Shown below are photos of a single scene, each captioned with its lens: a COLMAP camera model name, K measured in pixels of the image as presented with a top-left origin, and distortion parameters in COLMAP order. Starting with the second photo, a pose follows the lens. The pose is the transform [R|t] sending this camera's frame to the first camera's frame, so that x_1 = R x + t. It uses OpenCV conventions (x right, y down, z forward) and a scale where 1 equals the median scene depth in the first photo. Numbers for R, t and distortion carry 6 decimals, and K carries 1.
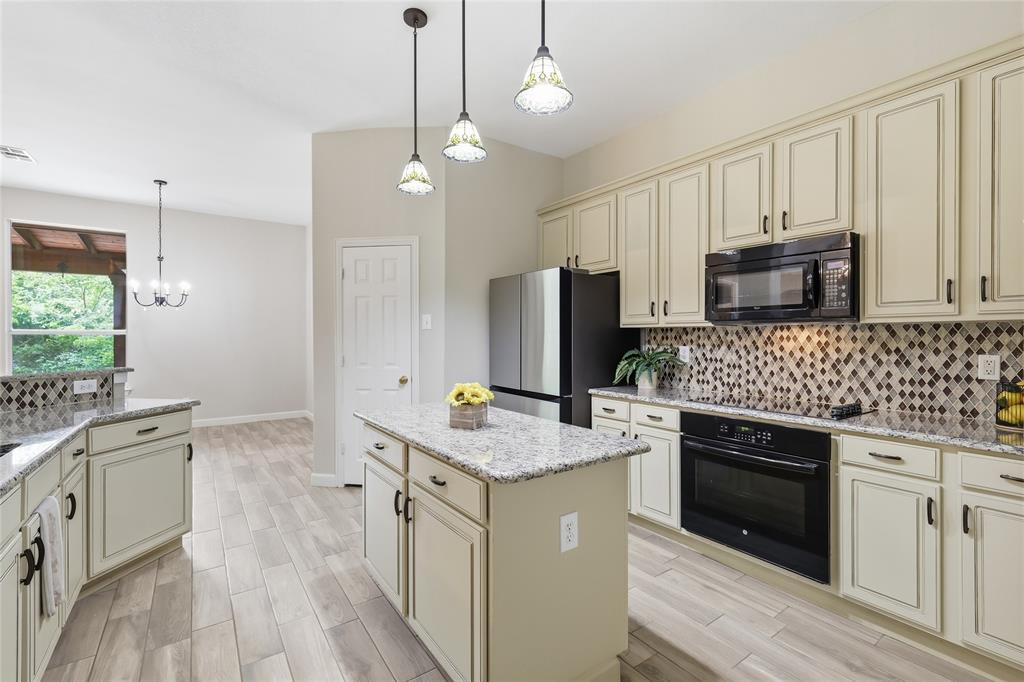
lens RADIAL K [[447.8, 0, 506.0], [0, 447.8, 338.1], [0, 0, 1]] dist [0.007309, 0.000005]
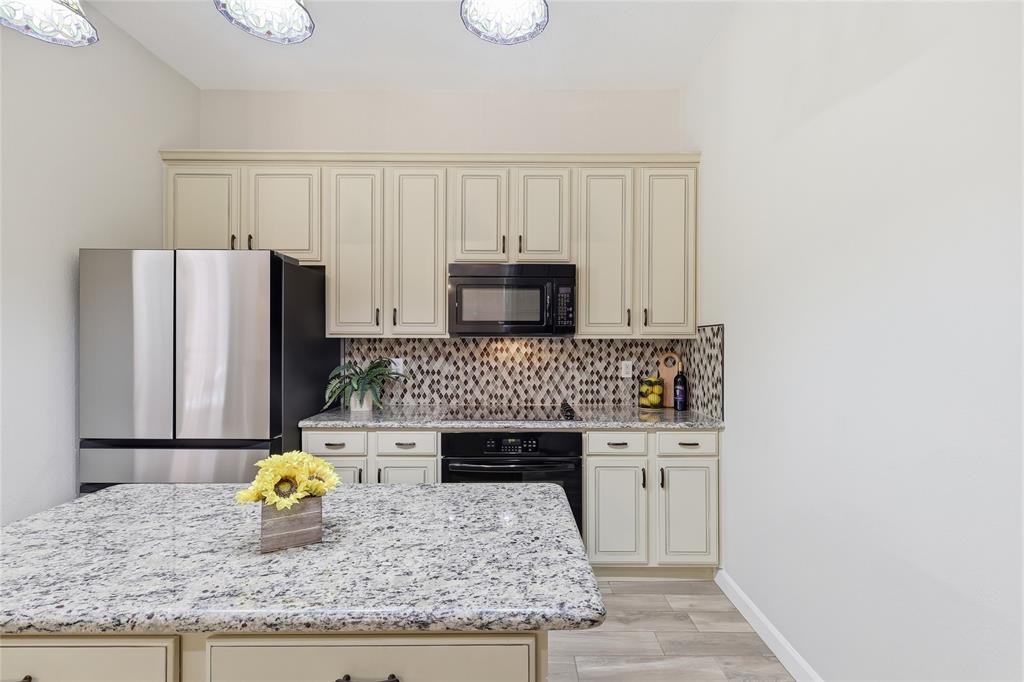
lens RADIAL K [[447.8, 0, 511.4], [0, 447.8, 340.6], [0, 0, 1]] dist [0.007309, 0.000005]
pose [[0.578085, -0.003274, 0.815970, -0.266702], [0.001296, 0.999994, 0.003094, -0.026409], [-0.815975, -0.000732, 0.578086, 0.354409]]
